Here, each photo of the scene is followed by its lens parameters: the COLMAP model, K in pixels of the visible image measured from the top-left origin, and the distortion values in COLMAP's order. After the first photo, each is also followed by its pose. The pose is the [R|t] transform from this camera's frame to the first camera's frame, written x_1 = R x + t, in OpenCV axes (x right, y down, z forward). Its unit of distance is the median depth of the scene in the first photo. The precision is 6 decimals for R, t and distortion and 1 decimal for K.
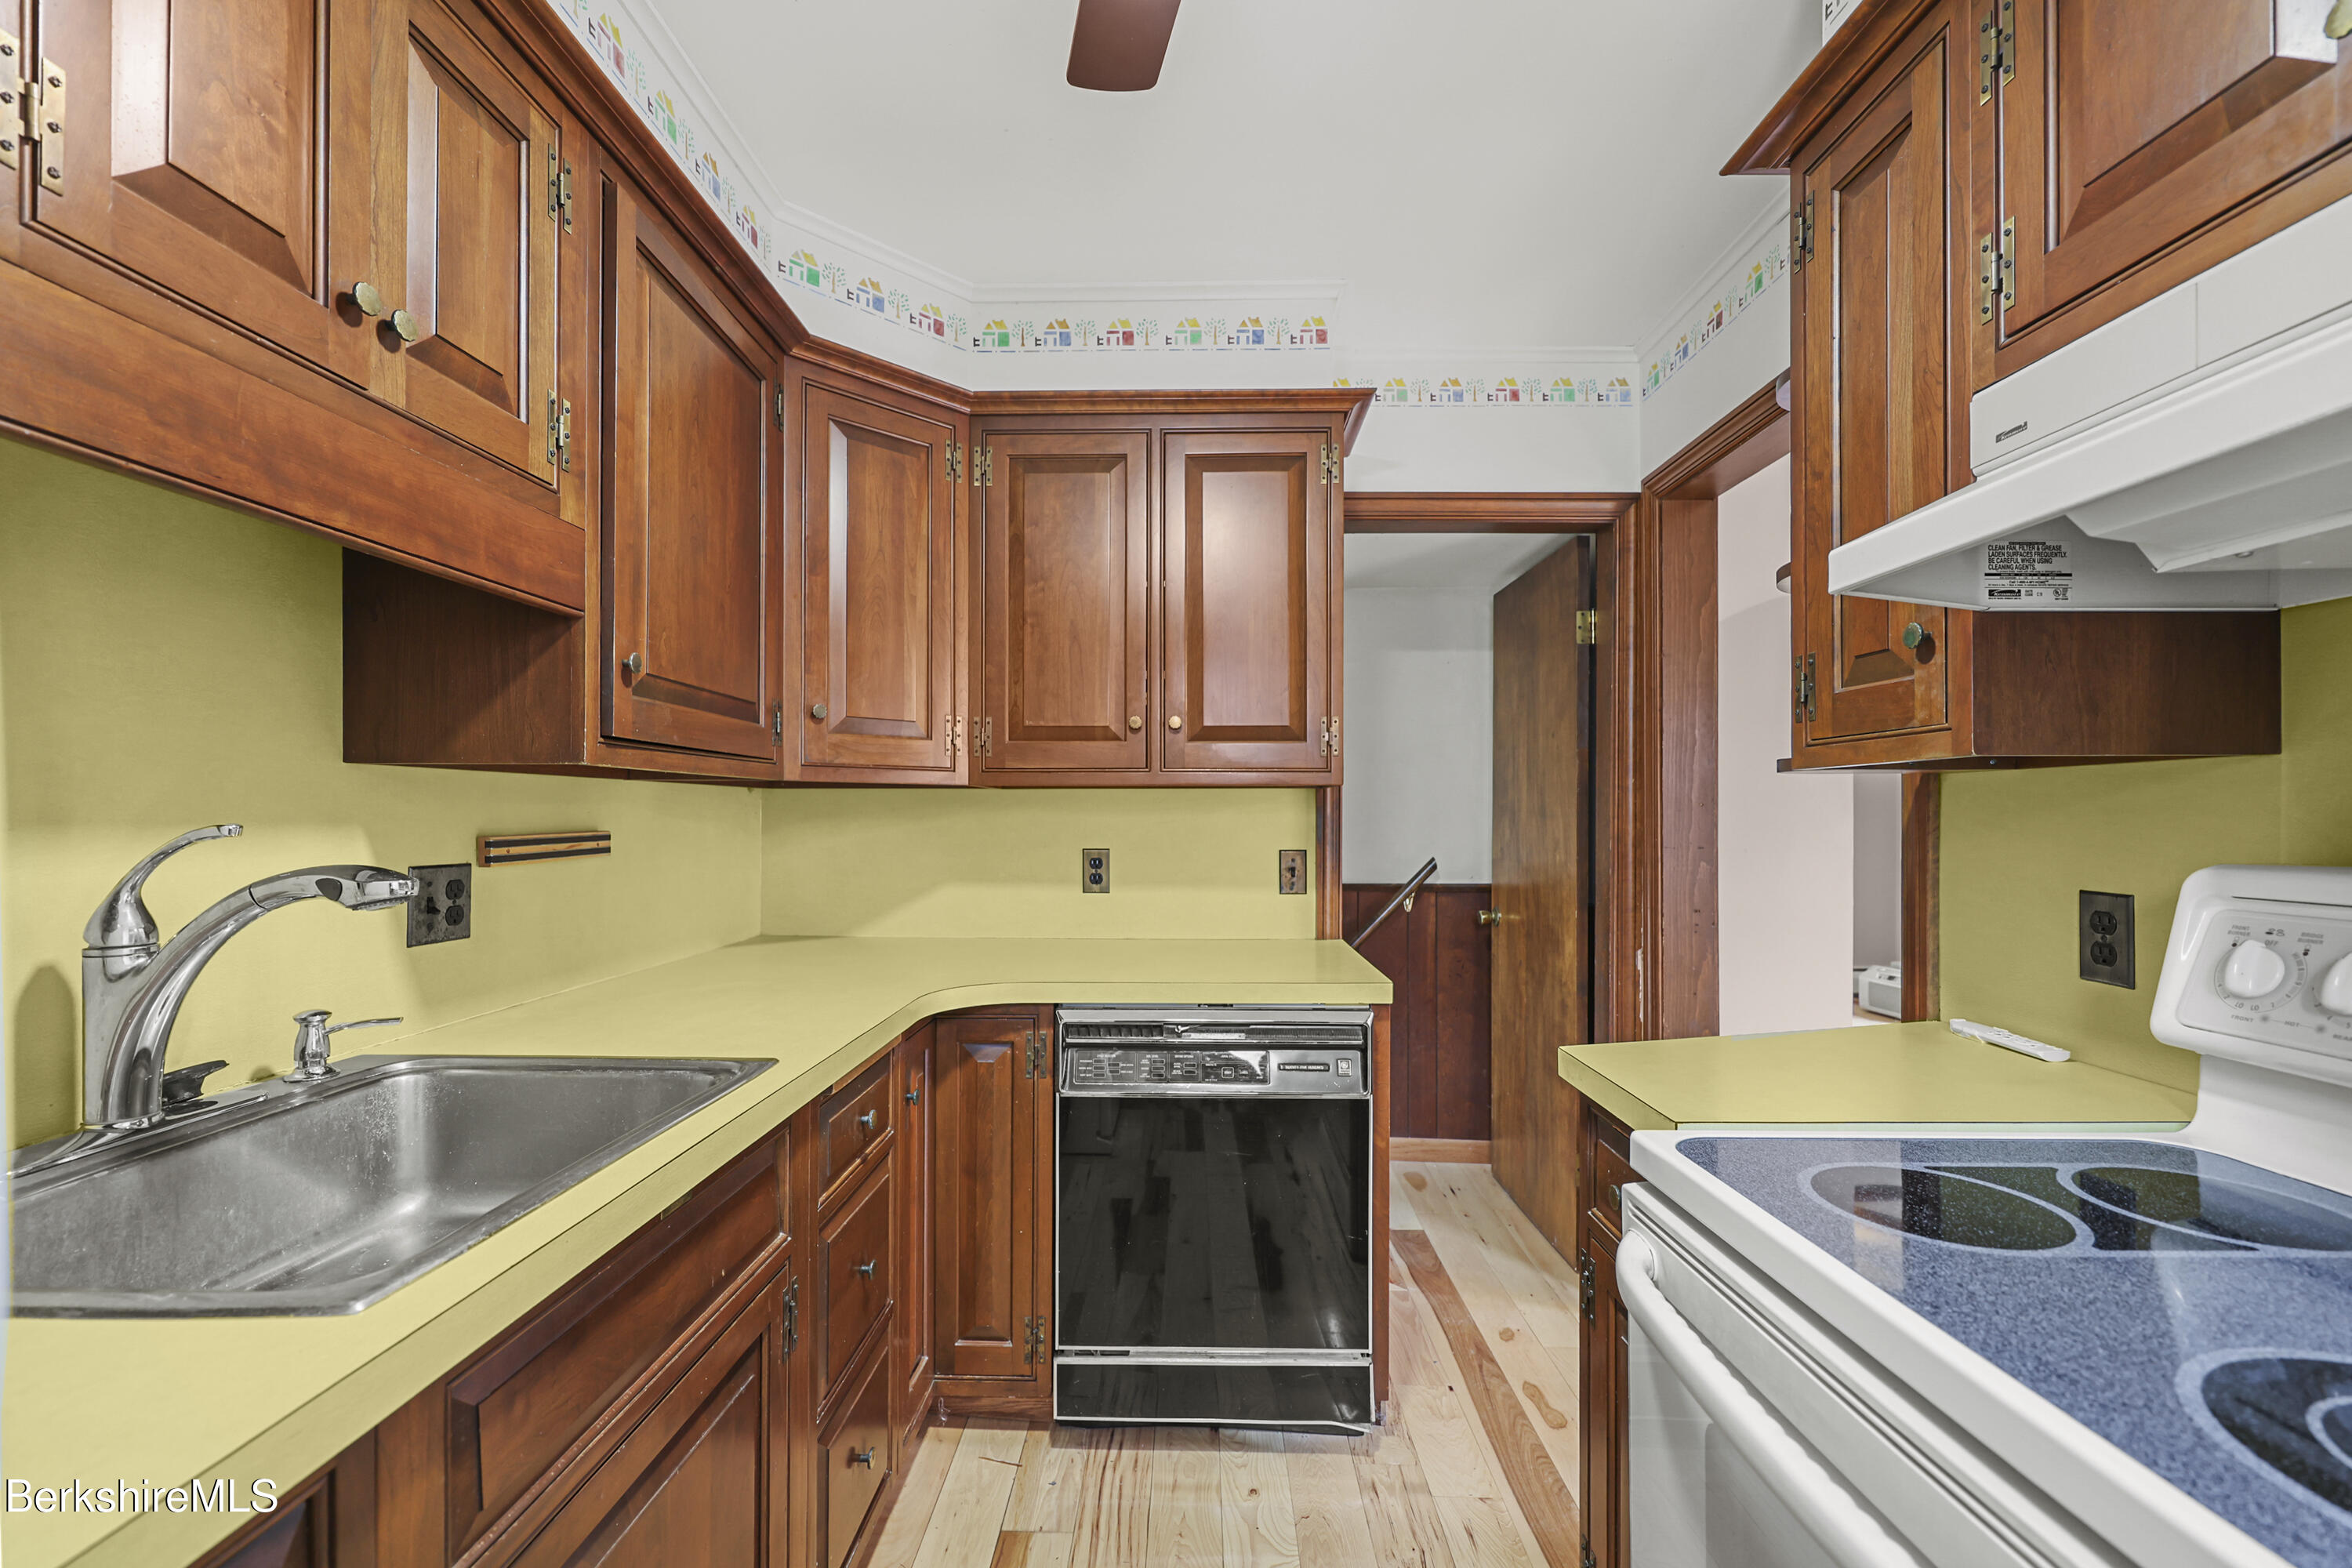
lens RADIAL K [[957.7, 0, 1202.8], [0, 957.7, 808.9], [0, 0, 1]] dist [-0.001223, -0.000180]
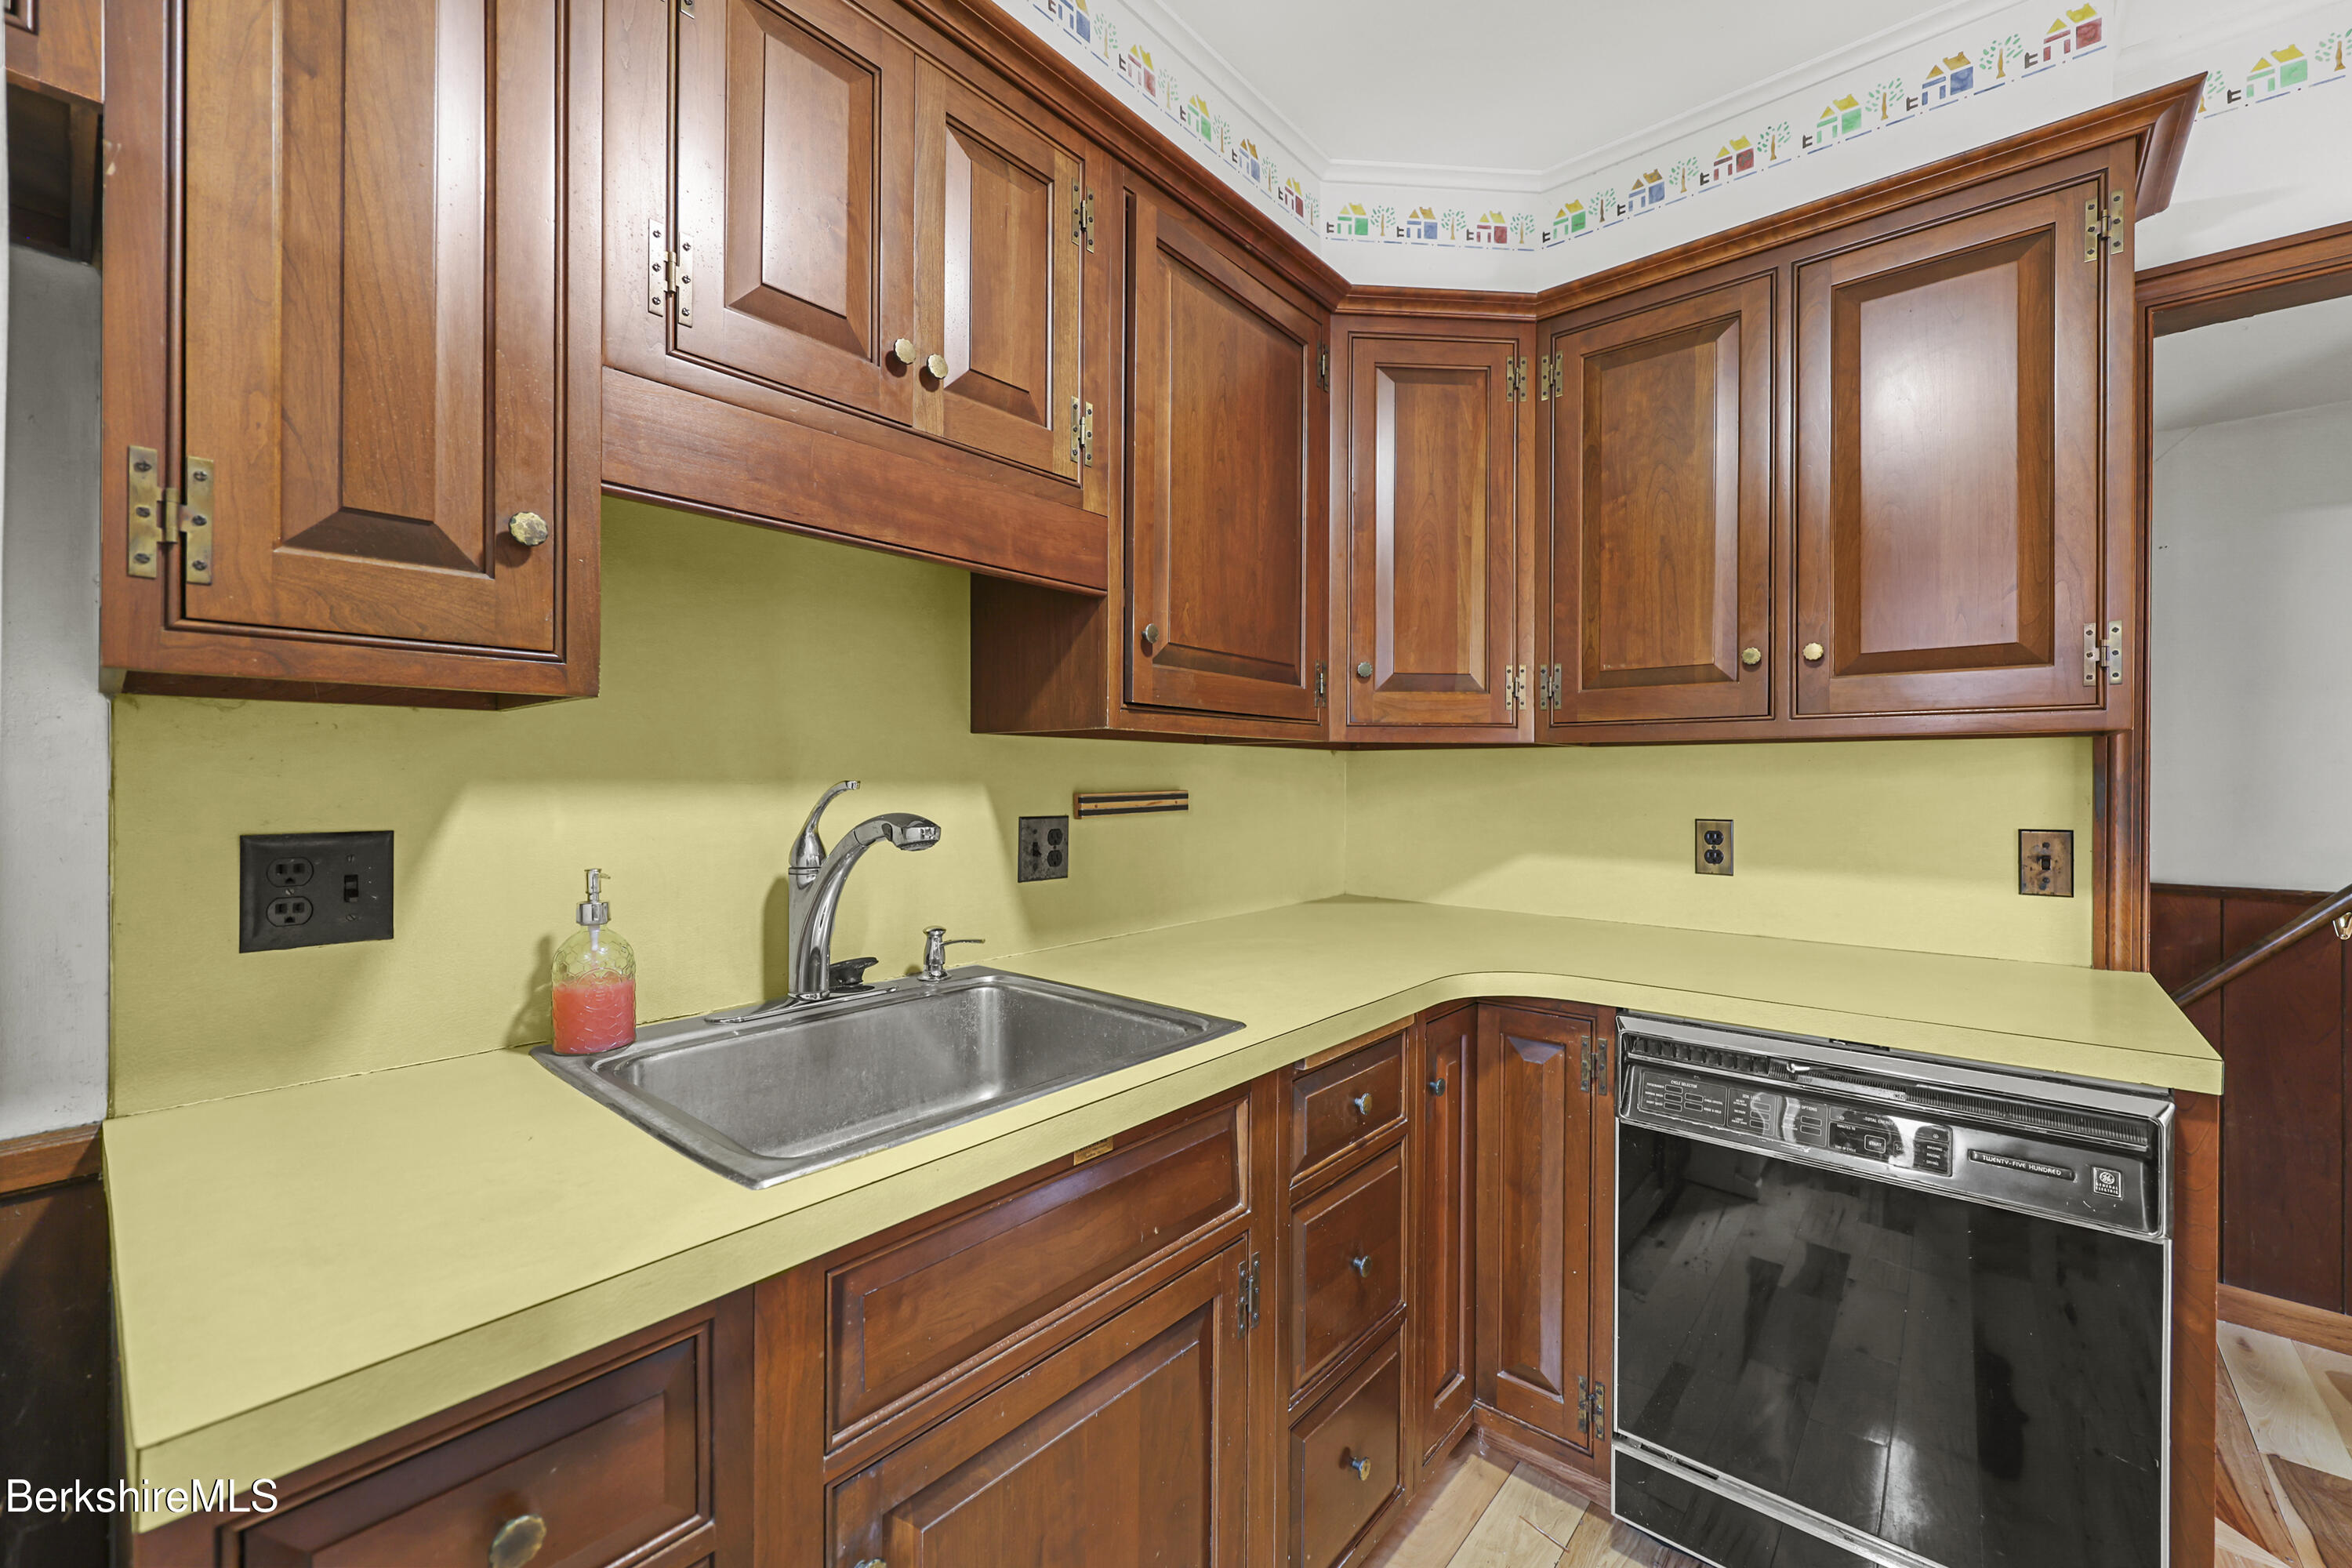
lens RADIAL K [[957.7, 0, 1184.8], [0, 957.7, 776.7], [0, 0, 1]] dist [-0.001223, -0.000180]
pose [[0.763877, 0.000081, -0.645362, 0.106582], [0.001974, 0.999995, 0.002462, 0.005093], [0.645359, -0.003154, 0.763873, 0.163594]]
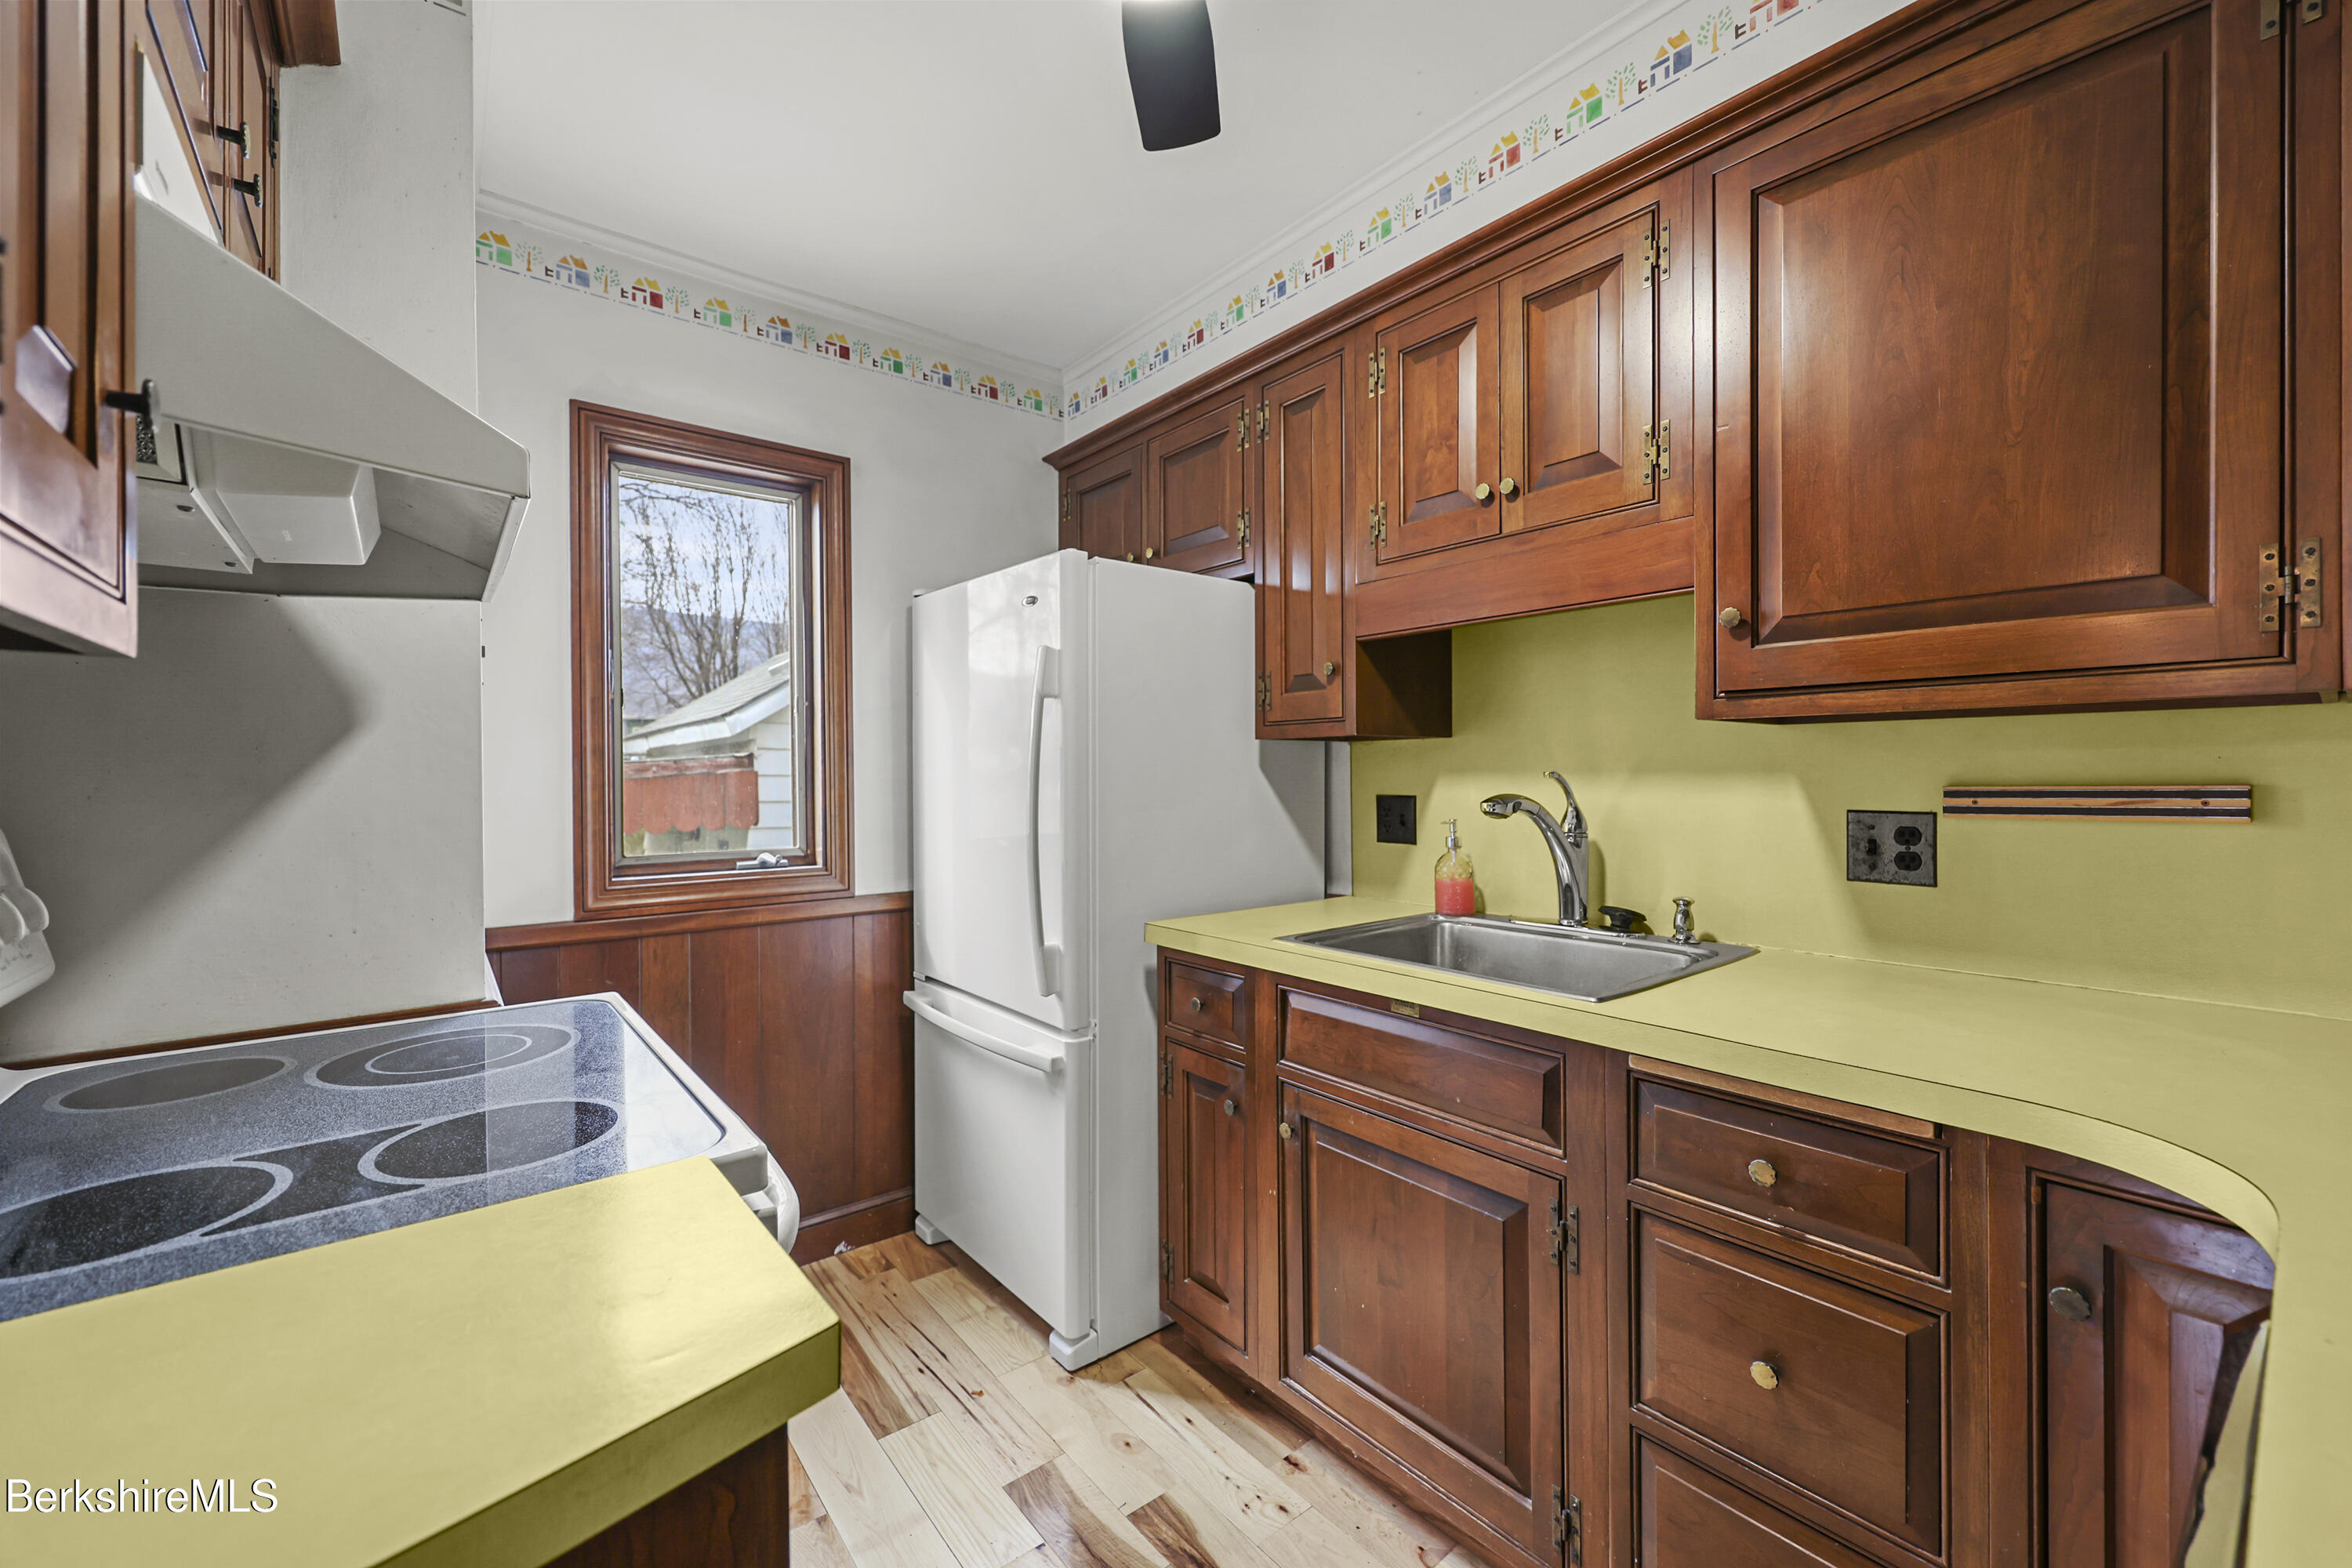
lens RADIAL K [[957.7, 0, 1173.8], [0, 957.7, 773.8], [0, 0, 1]] dist [-0.001223, -0.000180]
pose [[-0.785165, 0.003494, -0.619277, 0.426676], [0.009298, 0.999938, -0.006147, 0.014059], [0.619217, -0.010585, -0.785148, 1.166227]]
